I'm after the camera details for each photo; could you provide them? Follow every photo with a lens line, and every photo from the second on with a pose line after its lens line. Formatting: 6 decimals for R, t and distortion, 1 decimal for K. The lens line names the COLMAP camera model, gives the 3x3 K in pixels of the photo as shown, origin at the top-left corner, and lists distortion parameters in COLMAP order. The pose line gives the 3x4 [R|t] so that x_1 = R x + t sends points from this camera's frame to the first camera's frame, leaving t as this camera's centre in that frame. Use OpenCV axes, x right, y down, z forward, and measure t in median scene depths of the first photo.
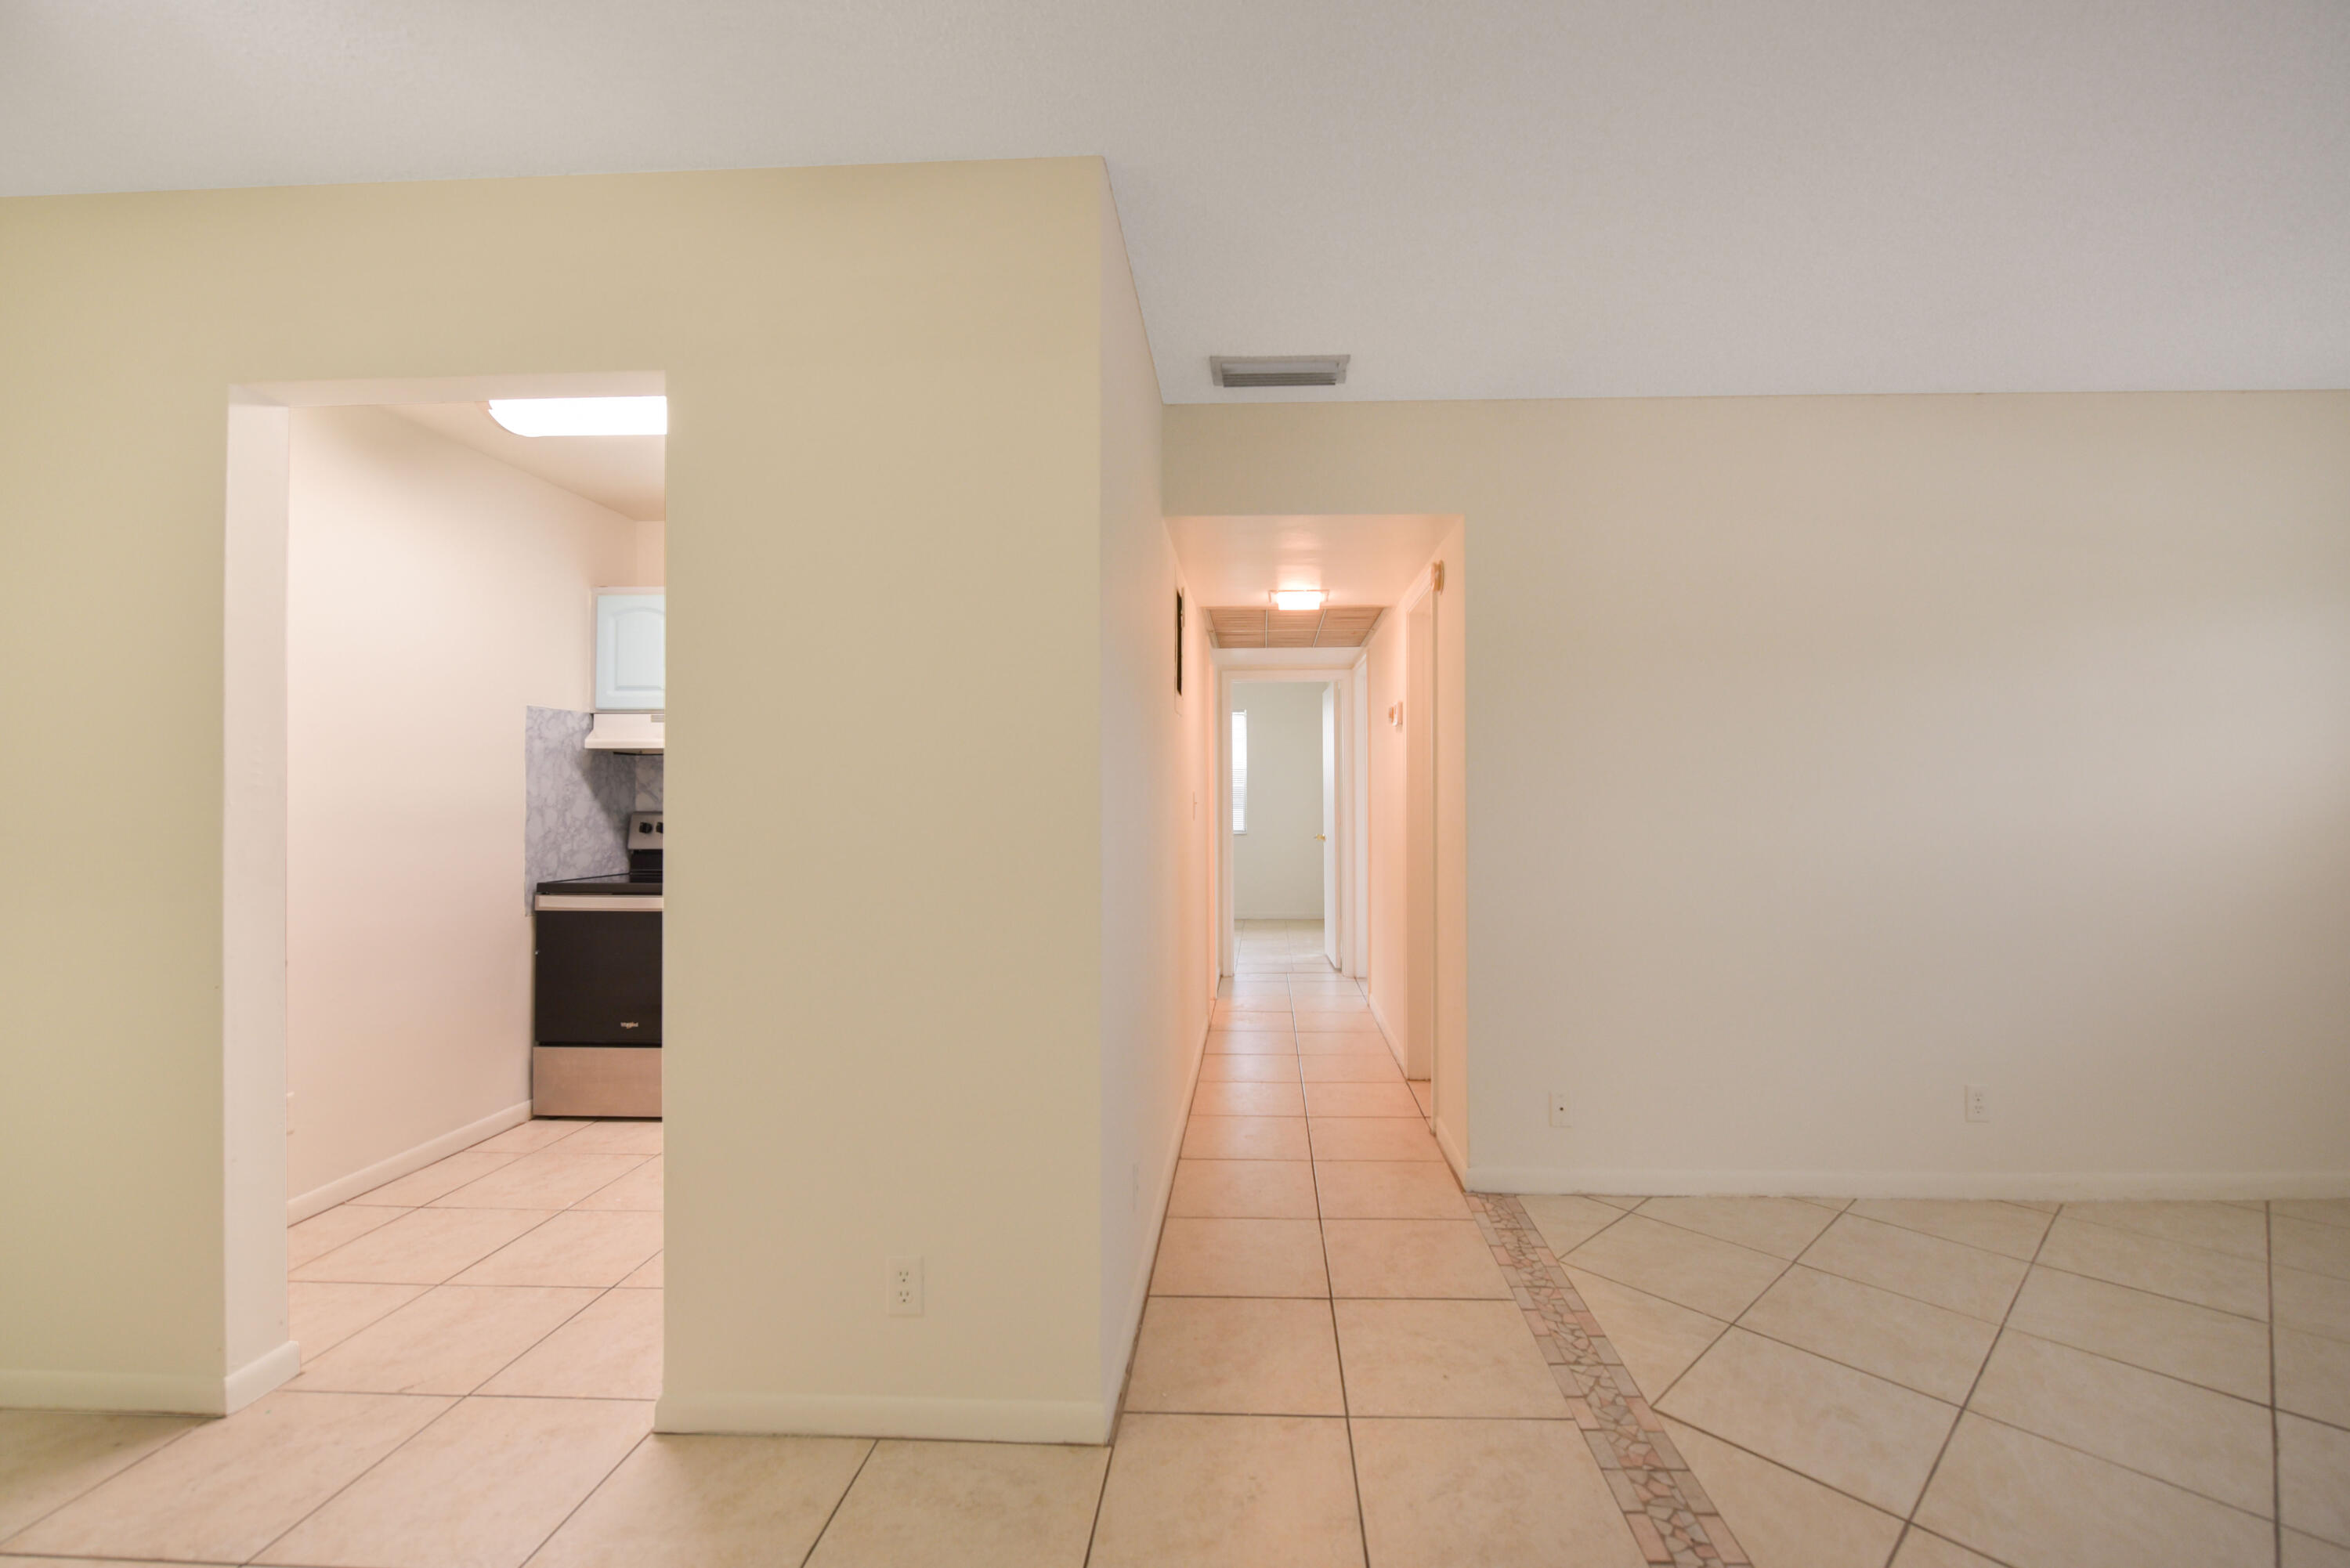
lens RADIAL K [[973.8, 0, 1226.9], [0, 973.8, 790.2], [0, 0, 1]] dist [-0.014199, -0.000131]
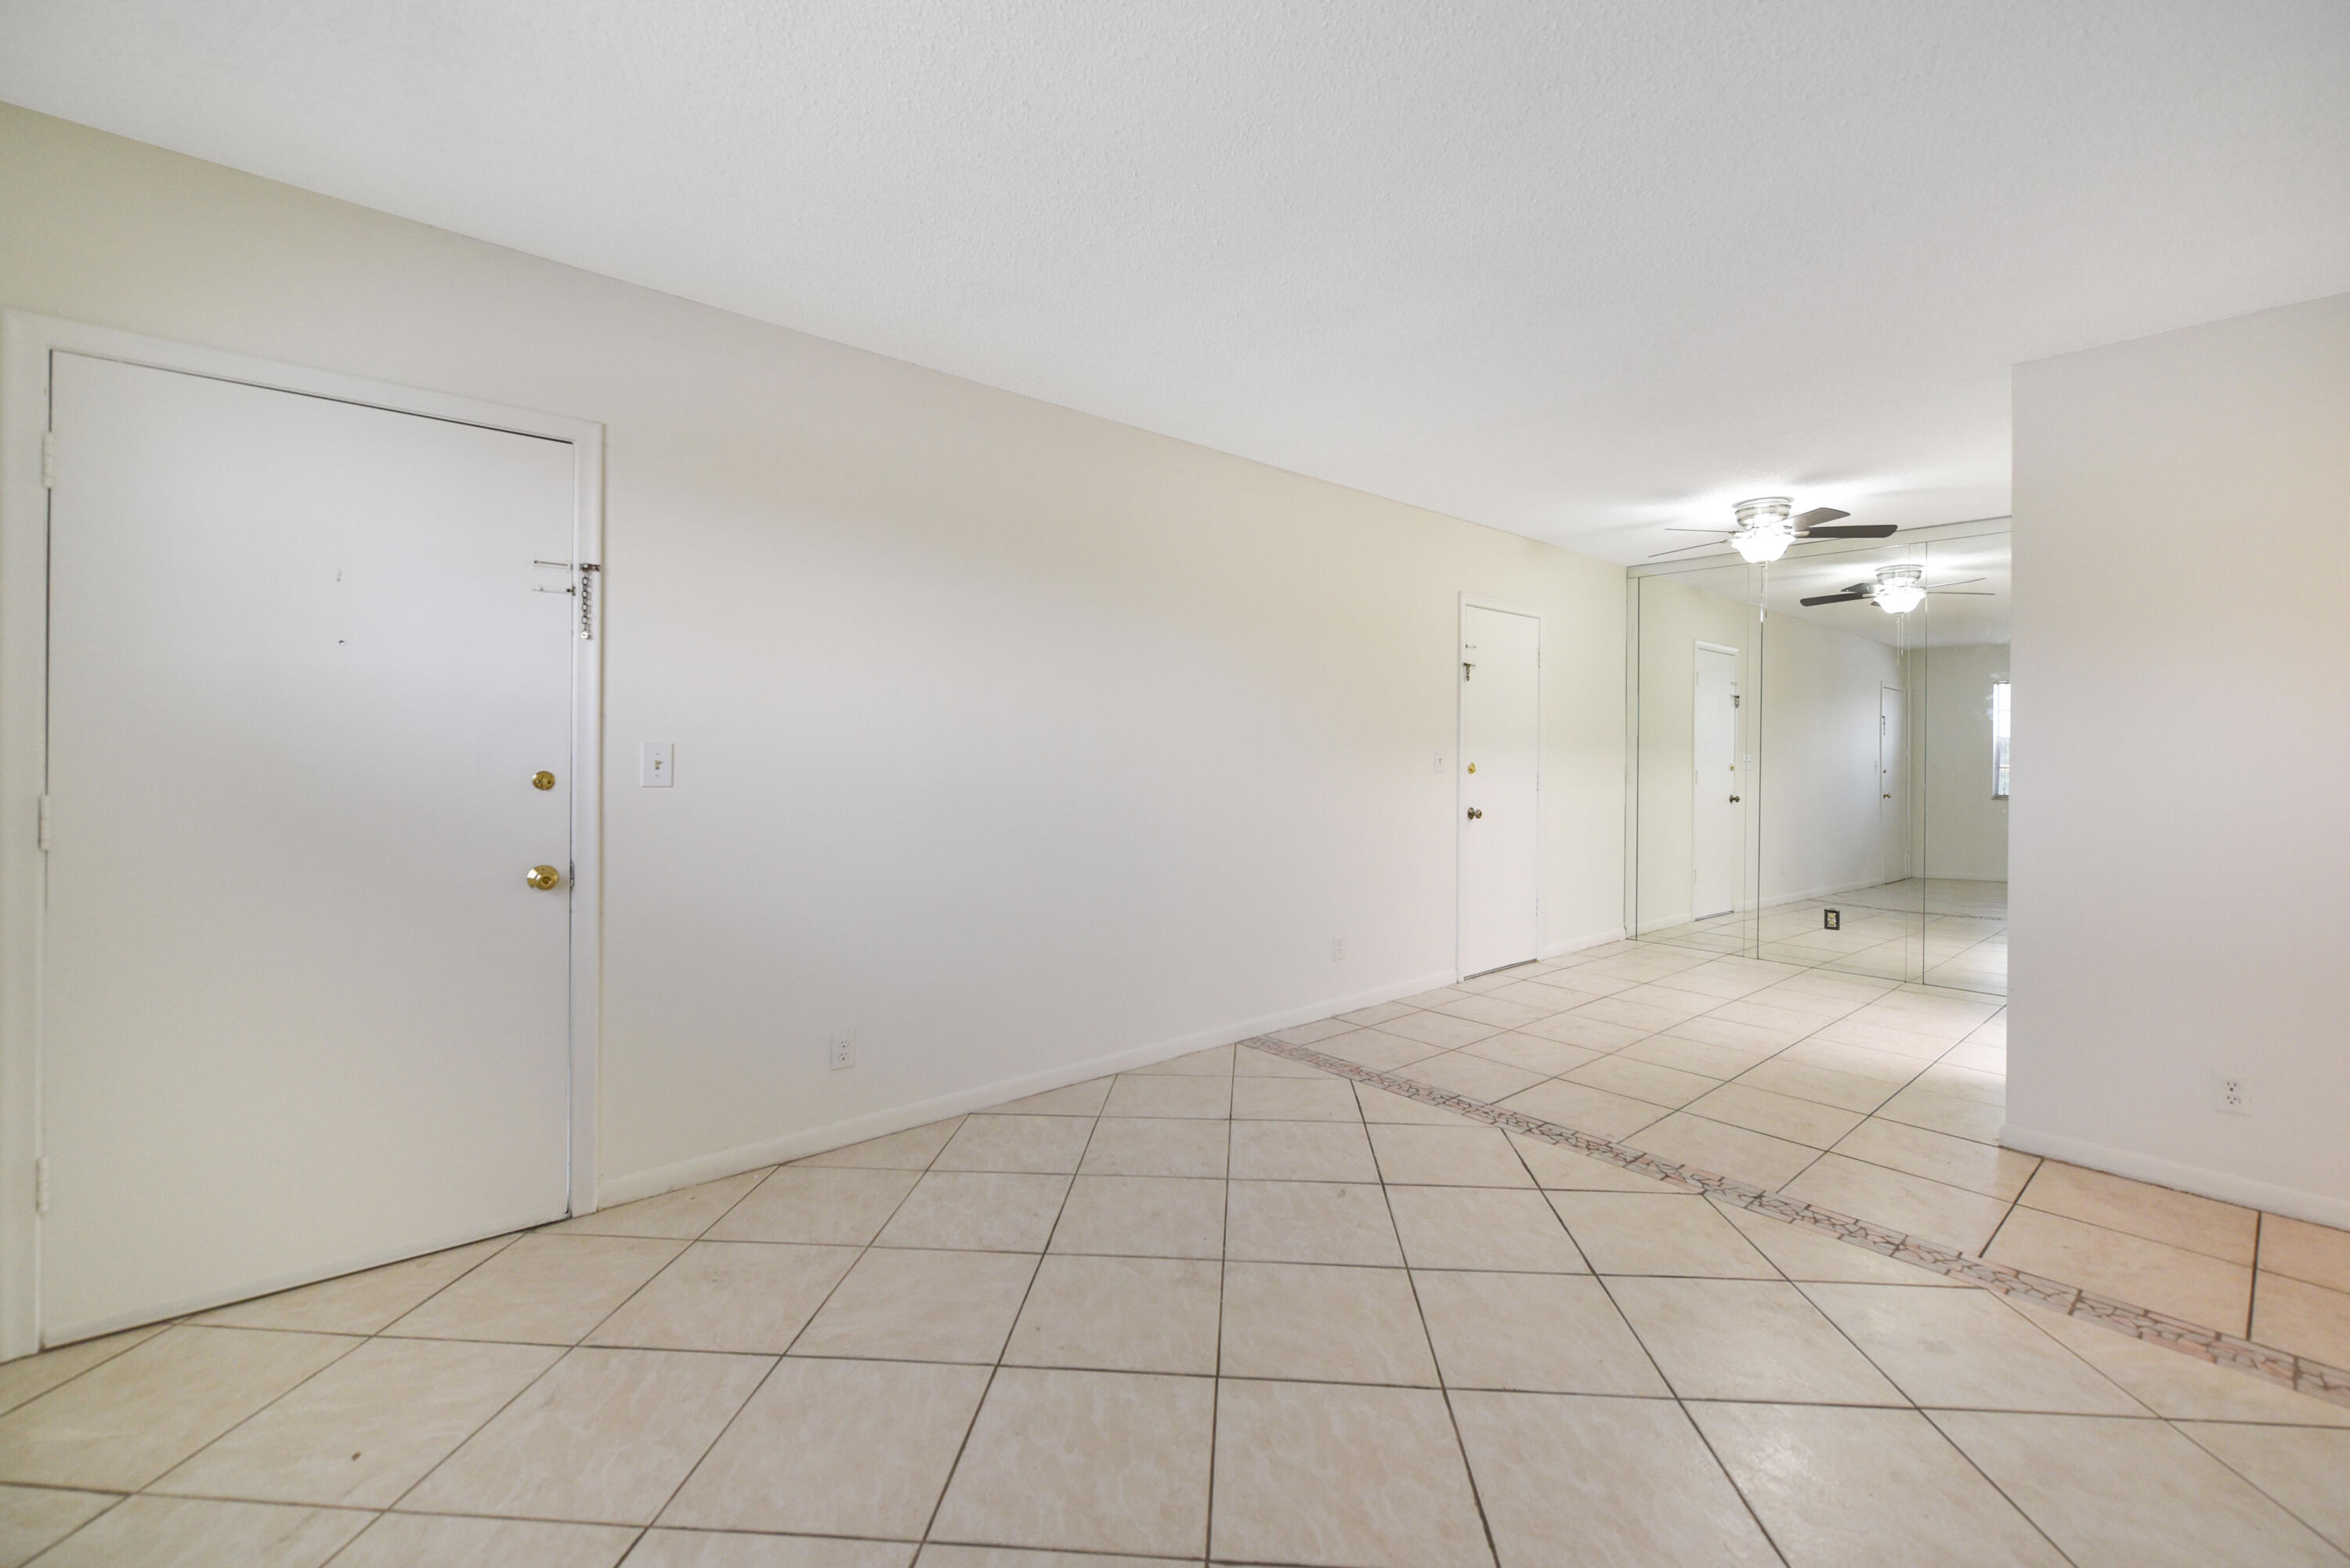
lens RADIAL K [[953.6, 0, 1175.7], [0, 953.6, 749.0], [0, 0, 1]] dist [-0.001520, -0.000156]
pose [[-0.737976, -0.004276, -0.674814, 1.364552], [-0.004010, 0.999990, -0.001951, -0.001982], [0.674815, 0.001266, -0.737986, 0.837065]]
